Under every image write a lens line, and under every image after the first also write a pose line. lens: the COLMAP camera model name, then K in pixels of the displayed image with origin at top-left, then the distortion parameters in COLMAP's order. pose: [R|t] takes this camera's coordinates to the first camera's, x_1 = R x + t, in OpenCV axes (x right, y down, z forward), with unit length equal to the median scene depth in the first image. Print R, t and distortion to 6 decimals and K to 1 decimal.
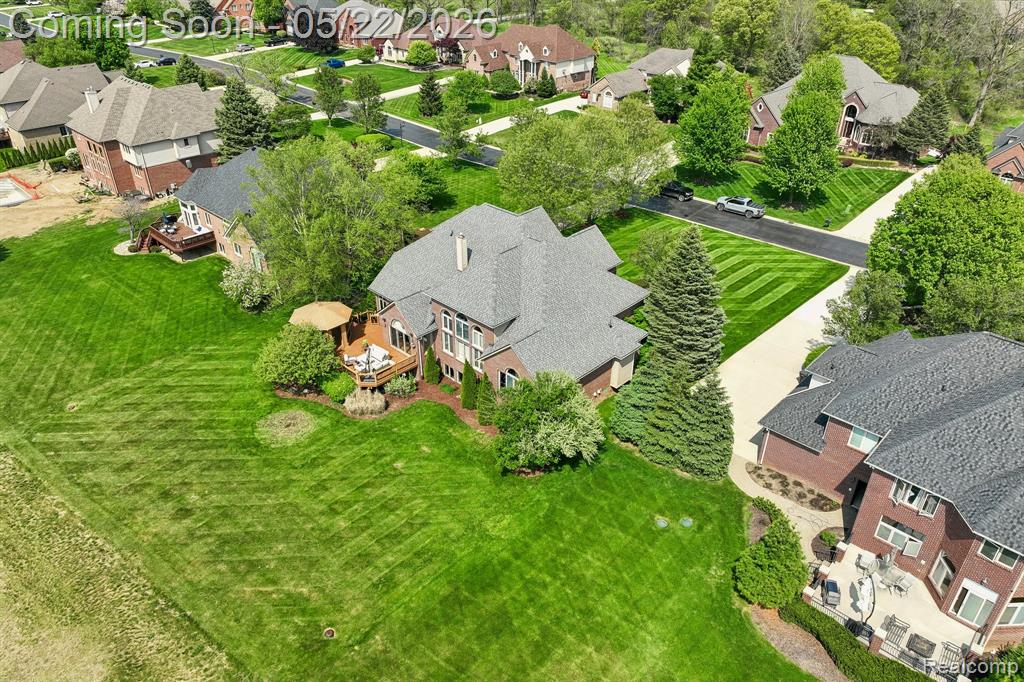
lens RADIAL K [[722.0, 0, 512.0], [0, 722.0, 341.0], [0, 0, 1]] dist [0.005038, 0.010846]
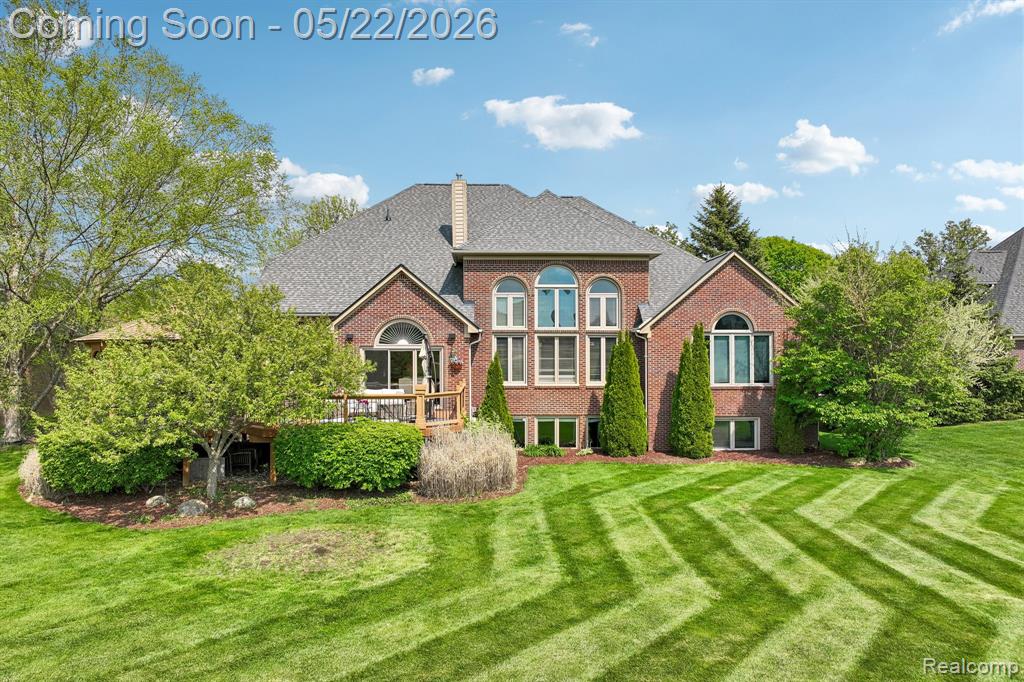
lens RADIAL K [[722.0, 0, 512.0], [0, 722.0, 341.0], [0, 0, 1]] dist [0.005038, 0.010846]
pose [[0.693683, 0.002145, 0.720278, -0.312840], [0.379101, 0.849193, -0.367632, 0.121537], [-0.612443, 0.528078, 0.588258, 0.531535]]
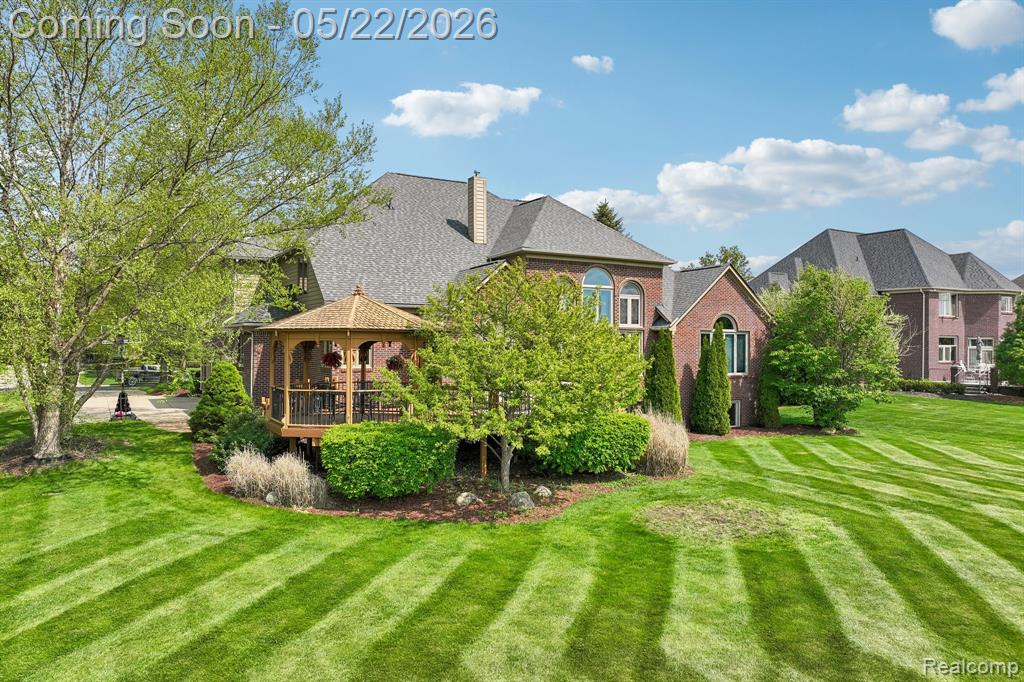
lens RADIAL K [[725.0, 0, 512.0], [0, 725.0, 341.0], [0, 0, 1]] dist [0.003504, 0.001811]
pose [[0.280273, 0.004844, 0.959908, -0.428877], [0.495852, 0.855512, -0.149095, 0.039502], [-0.821935, 0.517760, 0.237375, 0.668937]]
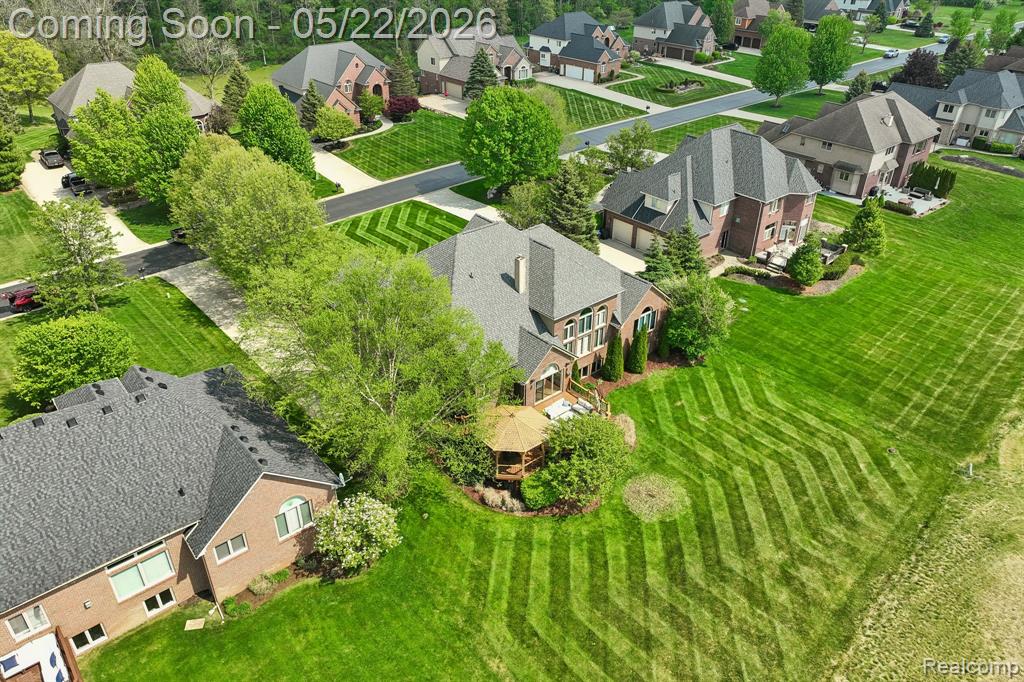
lens RADIAL K [[722.0, 0, 512.0], [0, 722.0, 341.0], [0, 0, 1]] dist [0.005038, 0.010846]
pose [[0.103444, -0.519270, 0.848327, -0.683984], [0.513691, 0.758241, 0.401489, -0.328573], [-0.851717, 0.394246, 0.345180, 0.531560]]
